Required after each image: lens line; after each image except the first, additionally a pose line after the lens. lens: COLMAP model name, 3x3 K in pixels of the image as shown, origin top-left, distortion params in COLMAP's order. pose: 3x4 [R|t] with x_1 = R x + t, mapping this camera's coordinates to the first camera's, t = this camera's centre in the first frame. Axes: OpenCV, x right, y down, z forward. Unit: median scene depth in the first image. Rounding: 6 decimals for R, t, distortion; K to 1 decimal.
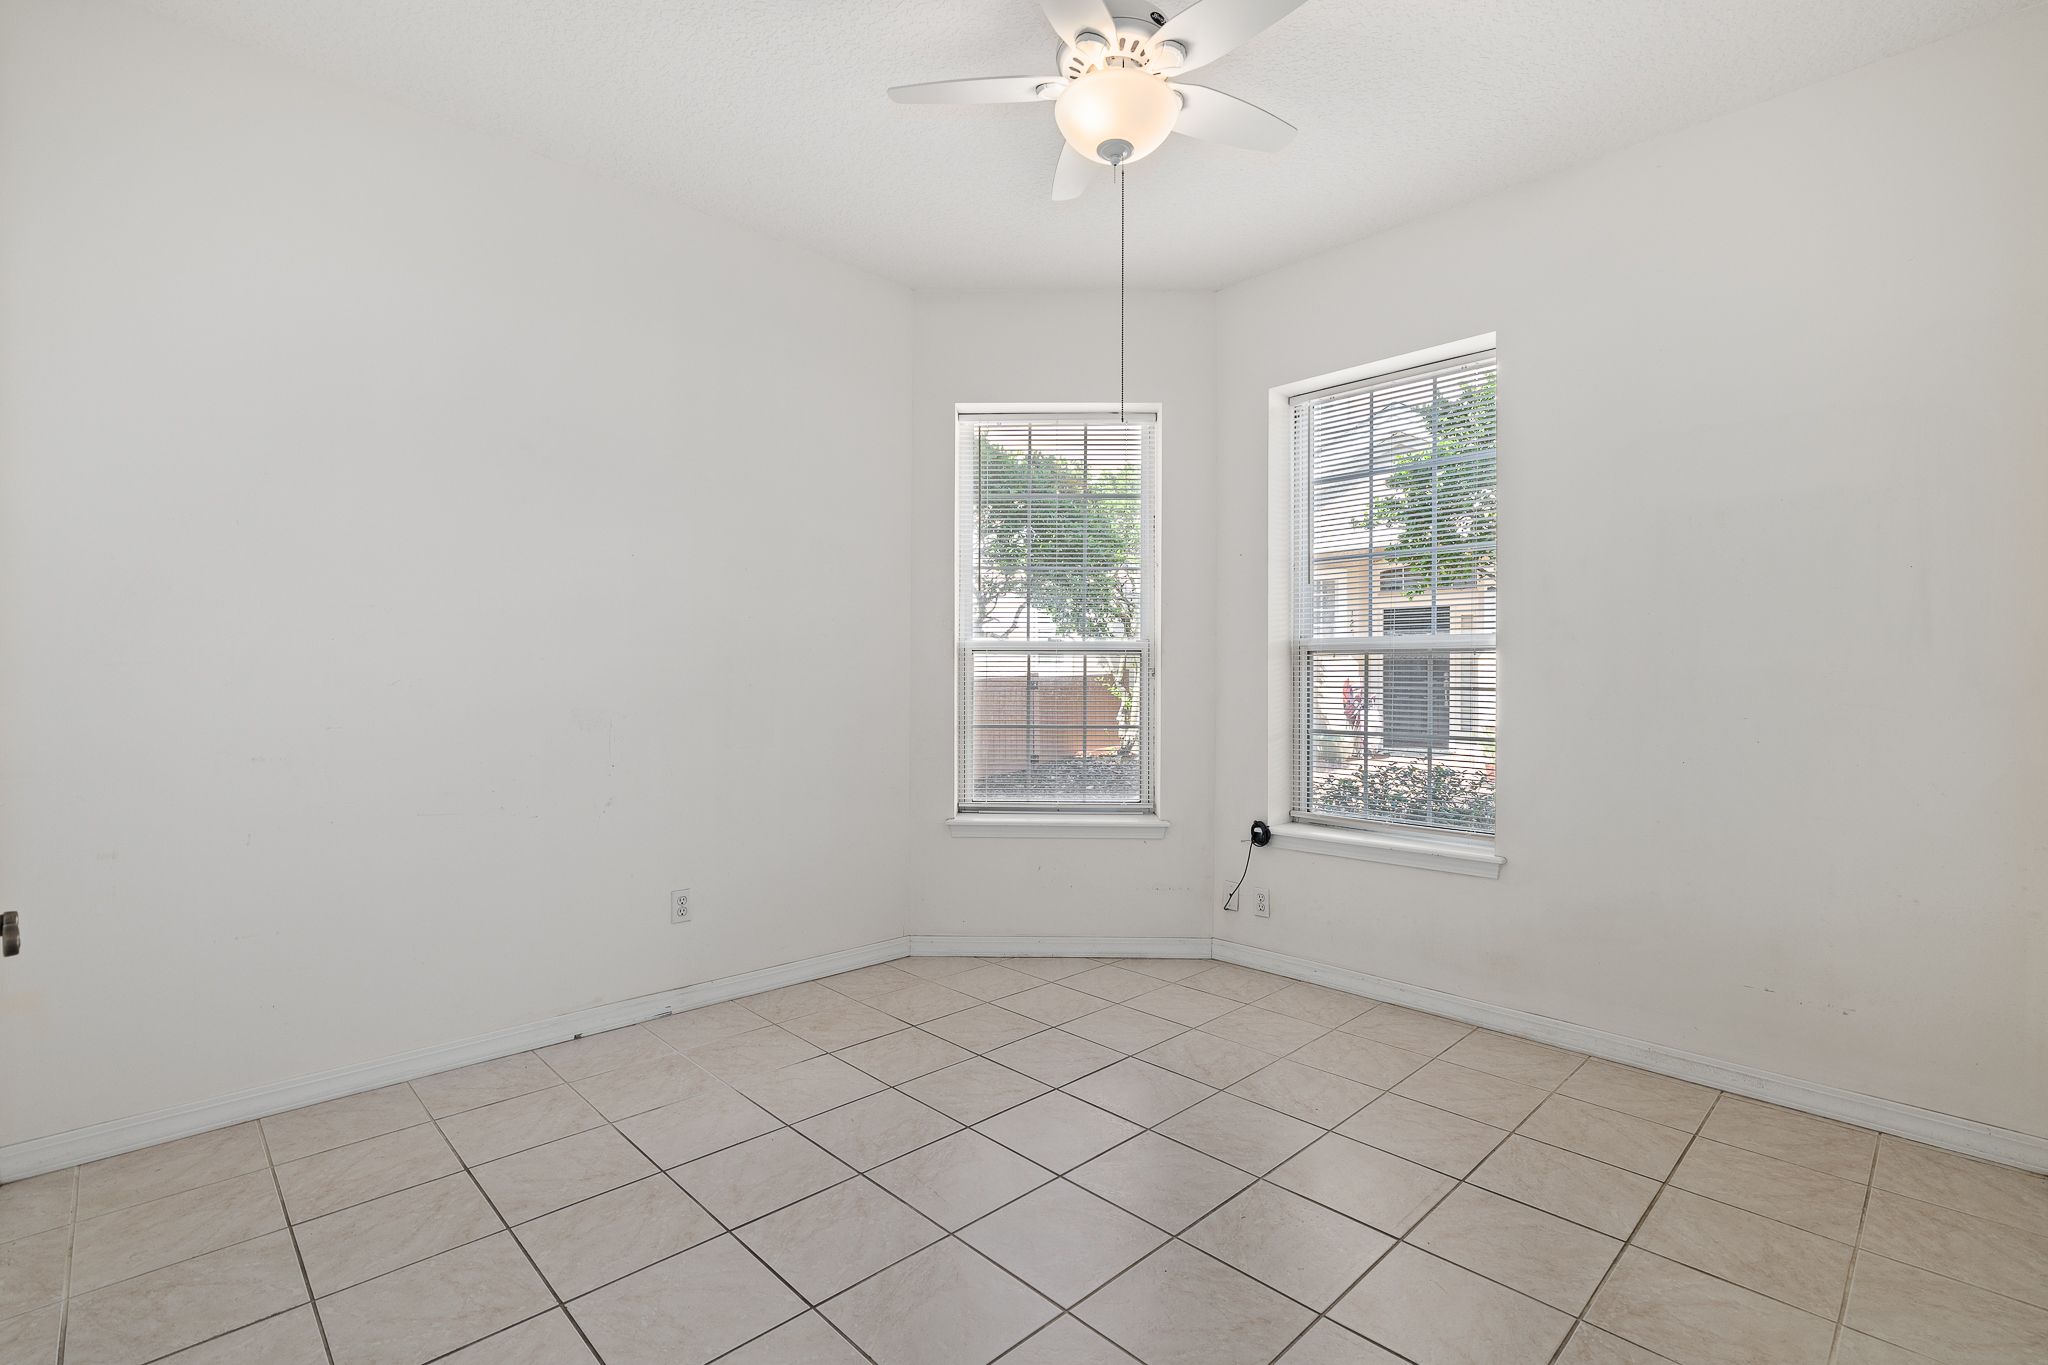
lens RADIAL K [[931.2, 0, 1026.9], [0, 931.2, 686.5], [0, 0, 1]] dist [-0.006549, 0.003241]
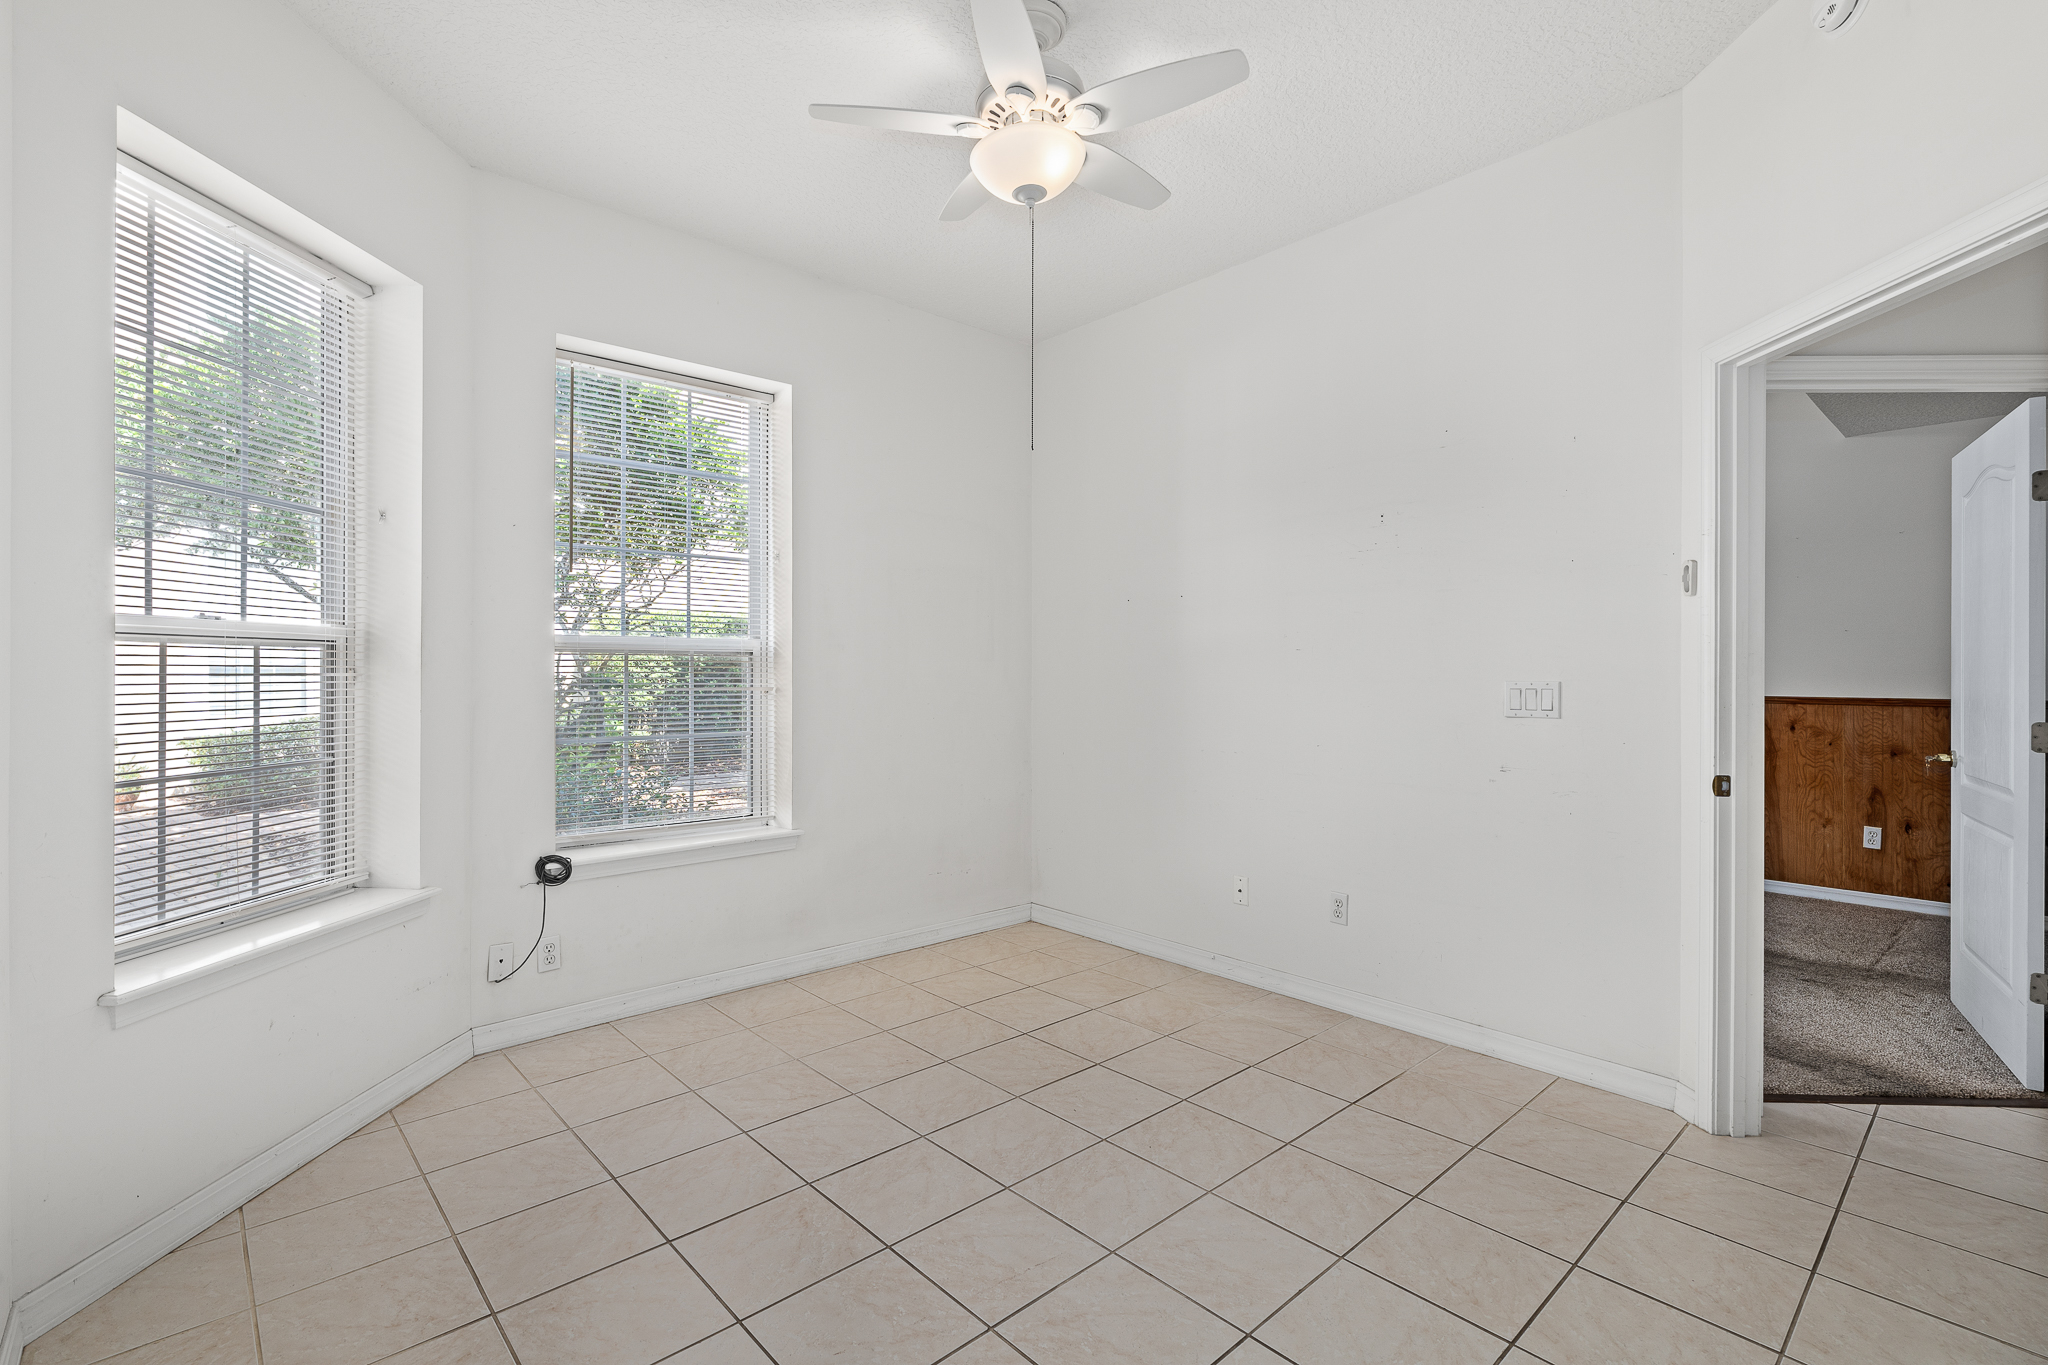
lens RADIAL K [[931.2, 0, 1029.9], [0, 931.2, 670.1], [0, 0, 1]] dist [-0.006549, 0.003241]
pose [[0.025185, -0.002138, 0.999681, -0.651690], [0.003731, 0.999991, 0.002045, -0.023826], [-0.999676, 0.003678, 0.025193, 0.637328]]
